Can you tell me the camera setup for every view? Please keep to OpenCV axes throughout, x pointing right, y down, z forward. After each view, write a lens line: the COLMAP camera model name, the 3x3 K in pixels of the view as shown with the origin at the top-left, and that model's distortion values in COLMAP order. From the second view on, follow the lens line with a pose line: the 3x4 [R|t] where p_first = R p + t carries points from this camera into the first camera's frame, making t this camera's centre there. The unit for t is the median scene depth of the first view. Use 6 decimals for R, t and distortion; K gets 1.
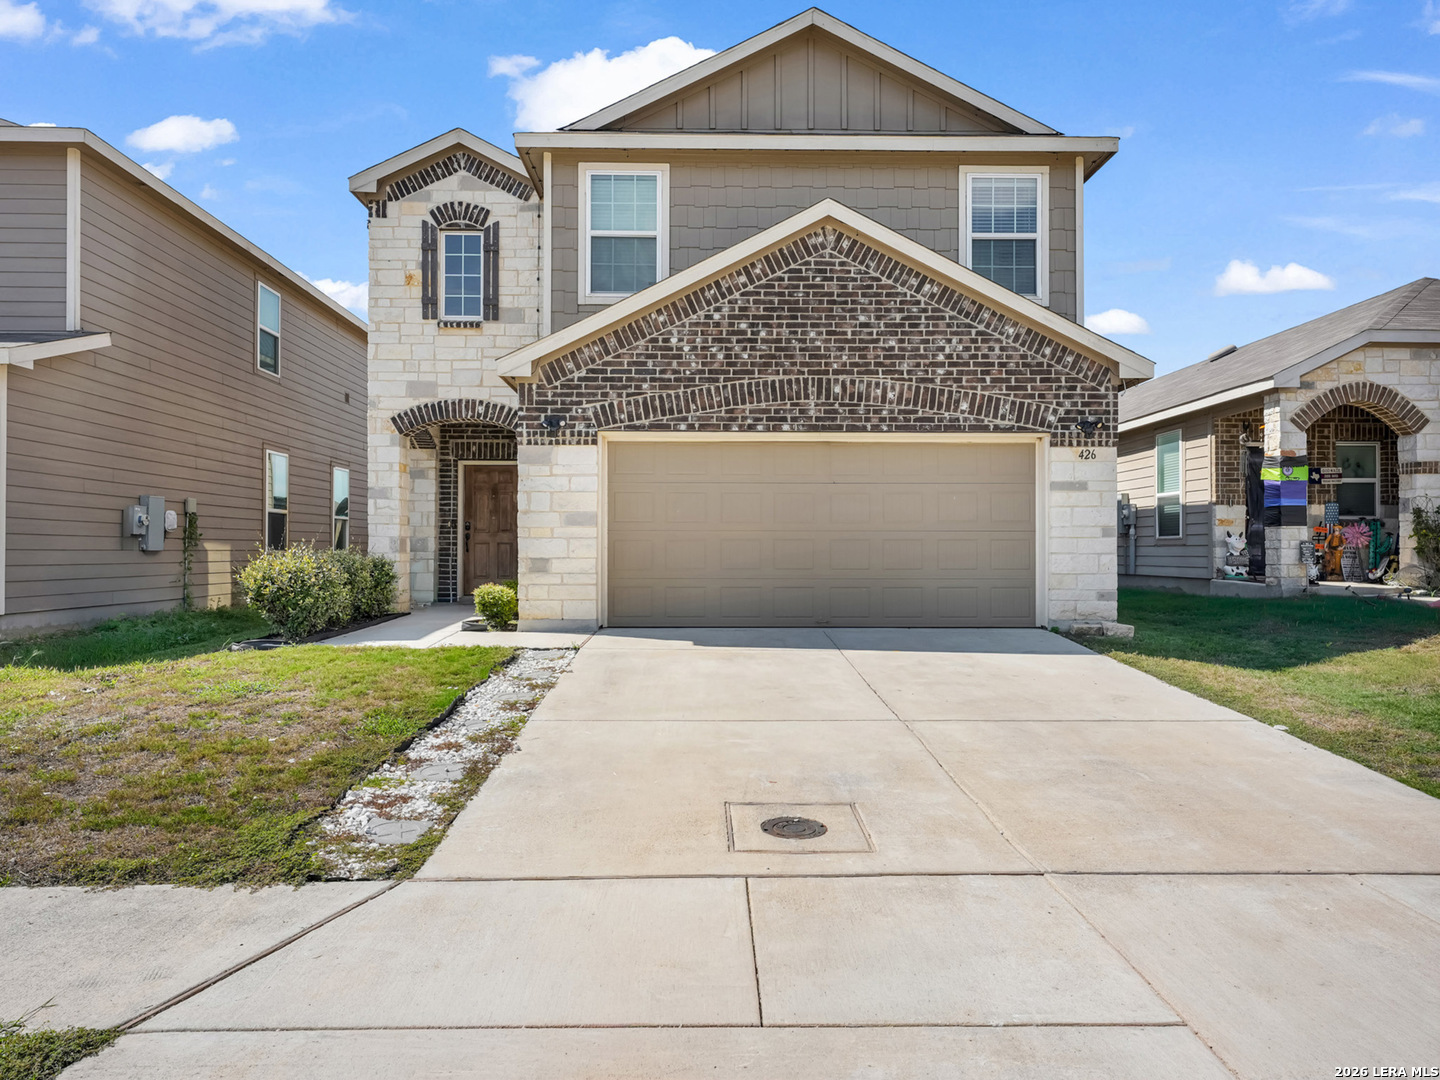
lens RADIAL K [[965.0, 0, 735.2], [0, 965.0, 542.7], [0, 0, 1]] dist [0.006789, 0.002474]
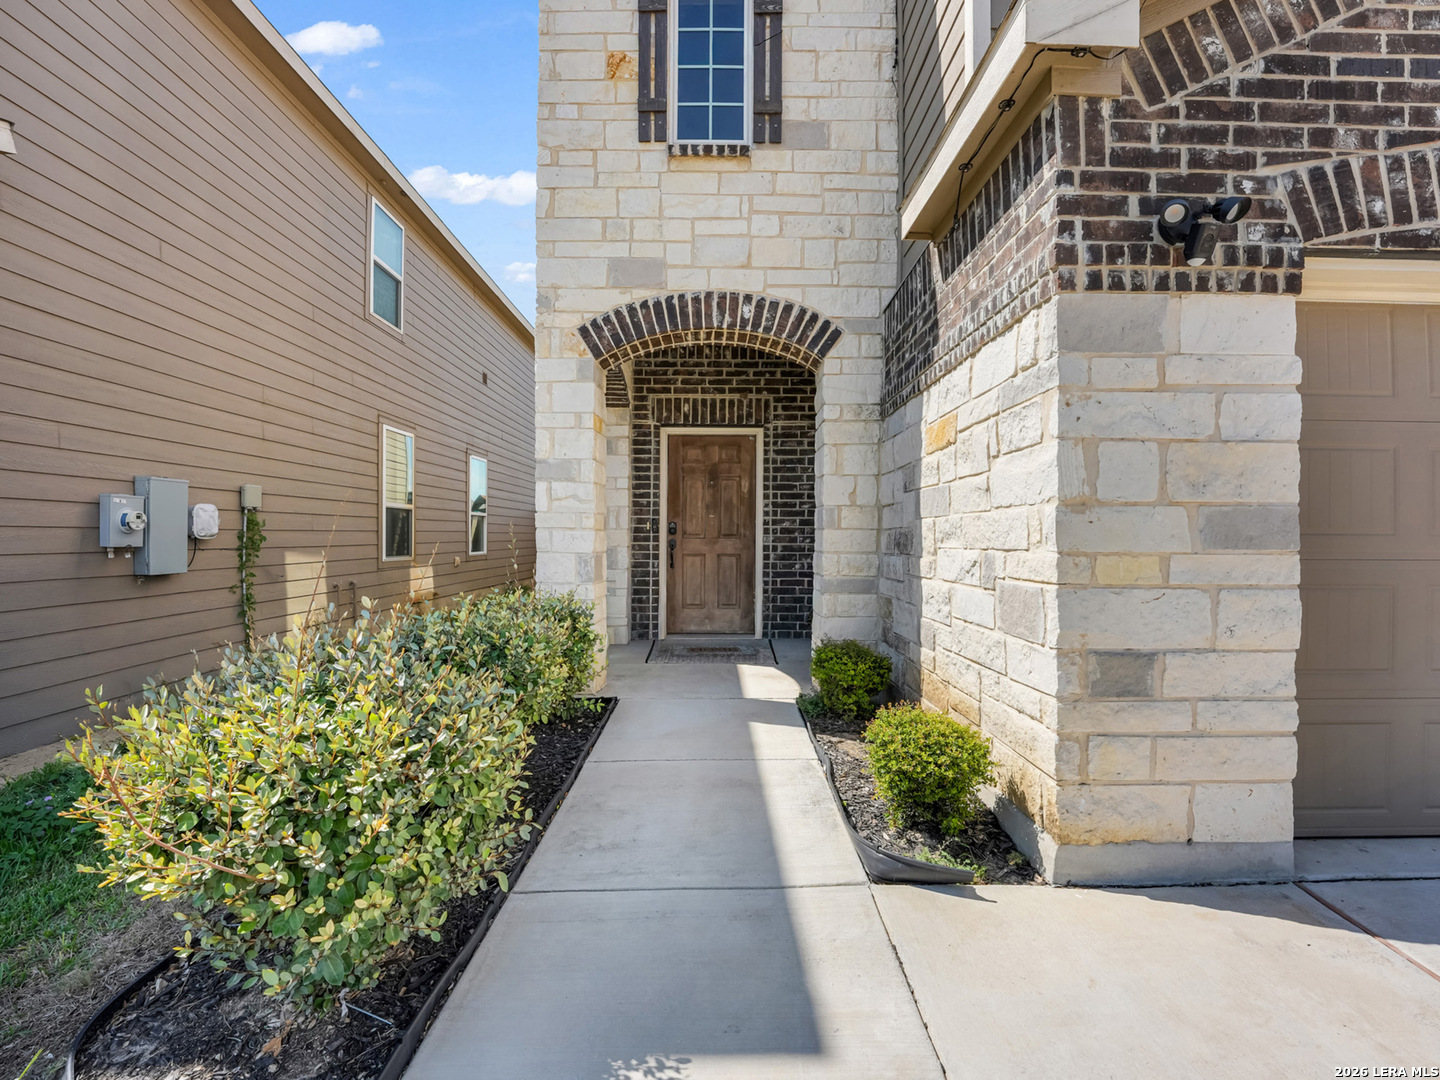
lens RADIAL K [[658.3, 0, 723.8], [0, 658.3, 538.8], [0, 0, 1]] dist [-0.024497, 0.000860]
pose [[0.999728, 0.002919, -0.023131, -0.270068], [-0.002597, 0.999900, 0.013901, -0.019281], [0.023169, -0.013837, 0.999636, 0.645817]]
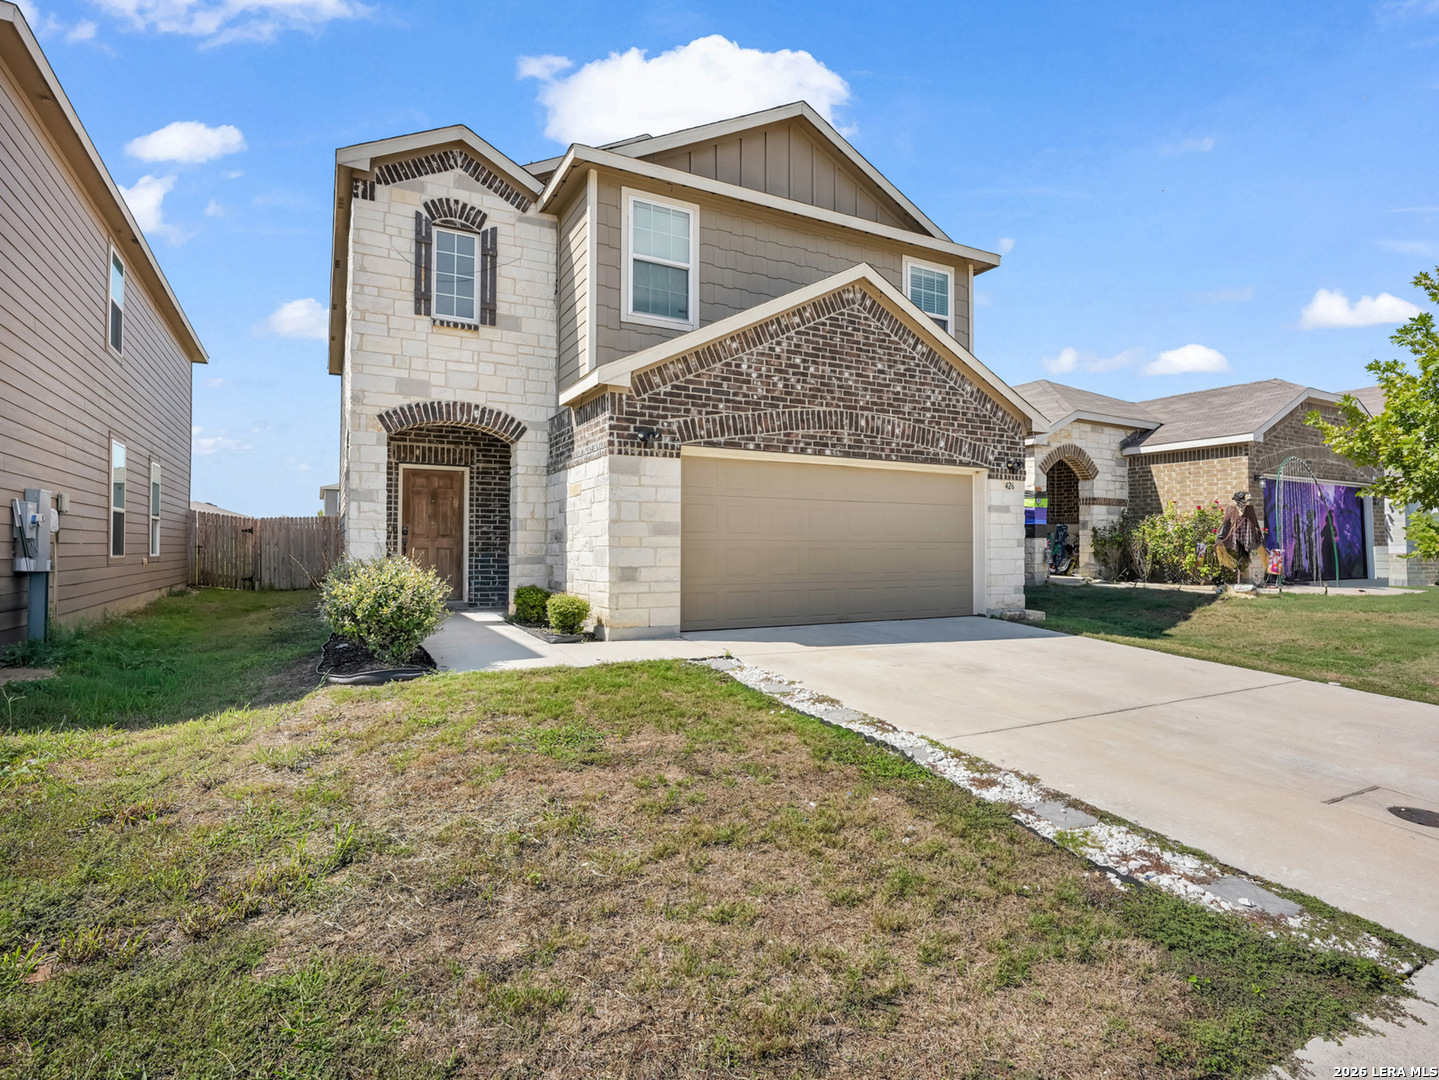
lens RADIAL K [[741.3, 0, 719.5], [0, 741.3, 540.0], [0, 0, 1]] dist [-0.016821, -0.000170]
pose [[0.892442, 0.005963, 0.451122, -0.384983], [-0.005401, 0.999982, -0.002535, -0.009013], [-0.451129, -0.000174, 0.892458, 0.218125]]
